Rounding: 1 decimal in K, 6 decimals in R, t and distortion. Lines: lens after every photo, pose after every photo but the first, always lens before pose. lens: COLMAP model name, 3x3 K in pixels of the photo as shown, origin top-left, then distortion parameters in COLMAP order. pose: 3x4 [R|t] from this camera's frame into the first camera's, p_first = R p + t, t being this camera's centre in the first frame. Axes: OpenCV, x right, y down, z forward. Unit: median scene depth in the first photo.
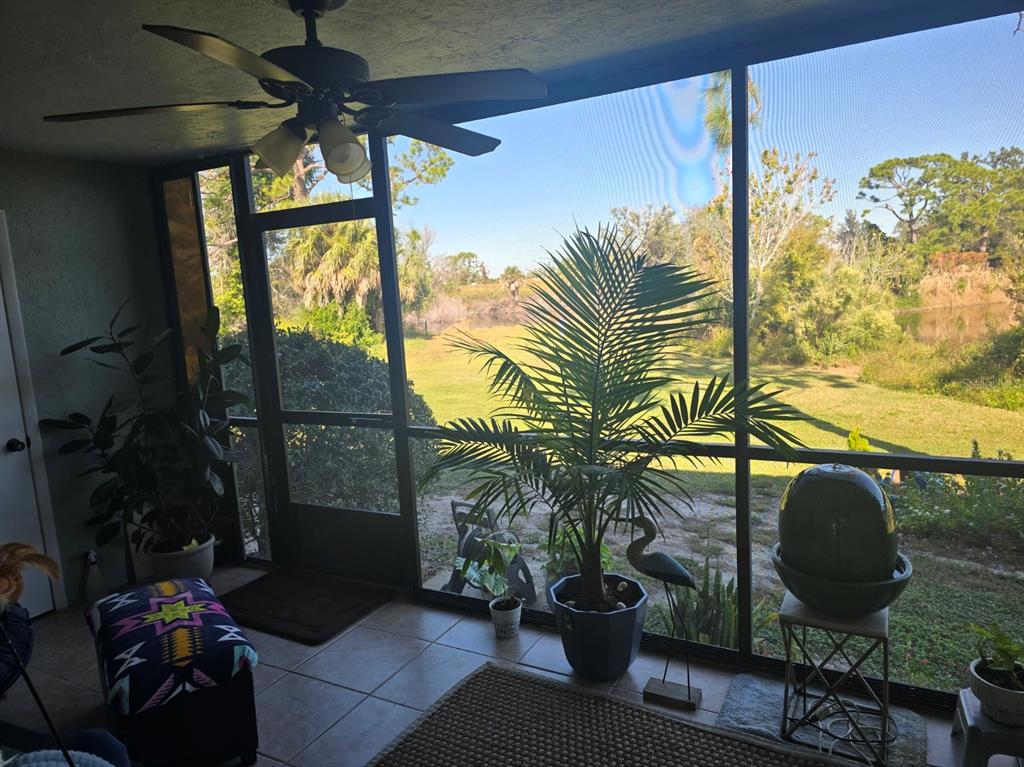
lens RADIAL K [[685.1, 0, 518.5], [0, 685.1, 375.5], [0, 0, 1]] dist [0.102464, -0.107630]
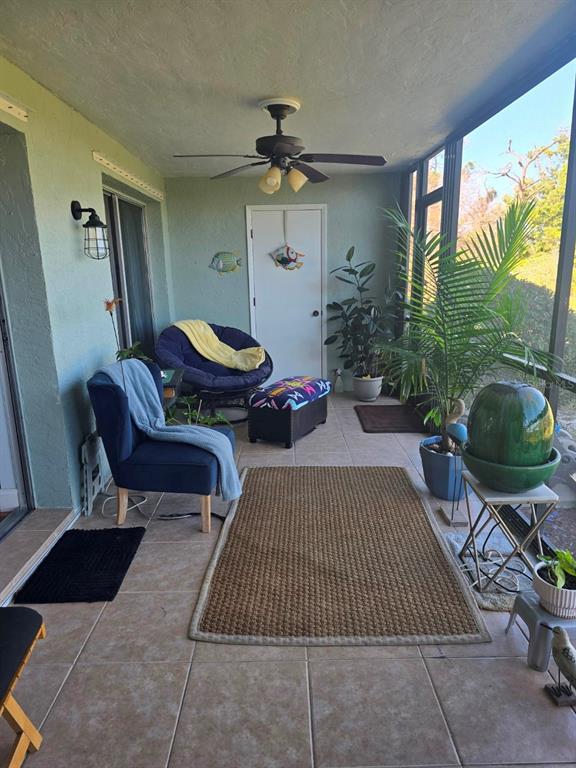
lens RADIAL K [[514.2, 0, 288.0], [0, 514.2, 384.0], [0, 0, 1]] dist [0.077116, -0.072444]
pose [[0.484286, 0.243115, -0.840454, 0.684139], [-0.119192, 0.969994, 0.211906, -0.020407], [0.866753, -0.002447, 0.498732, 0.082552]]
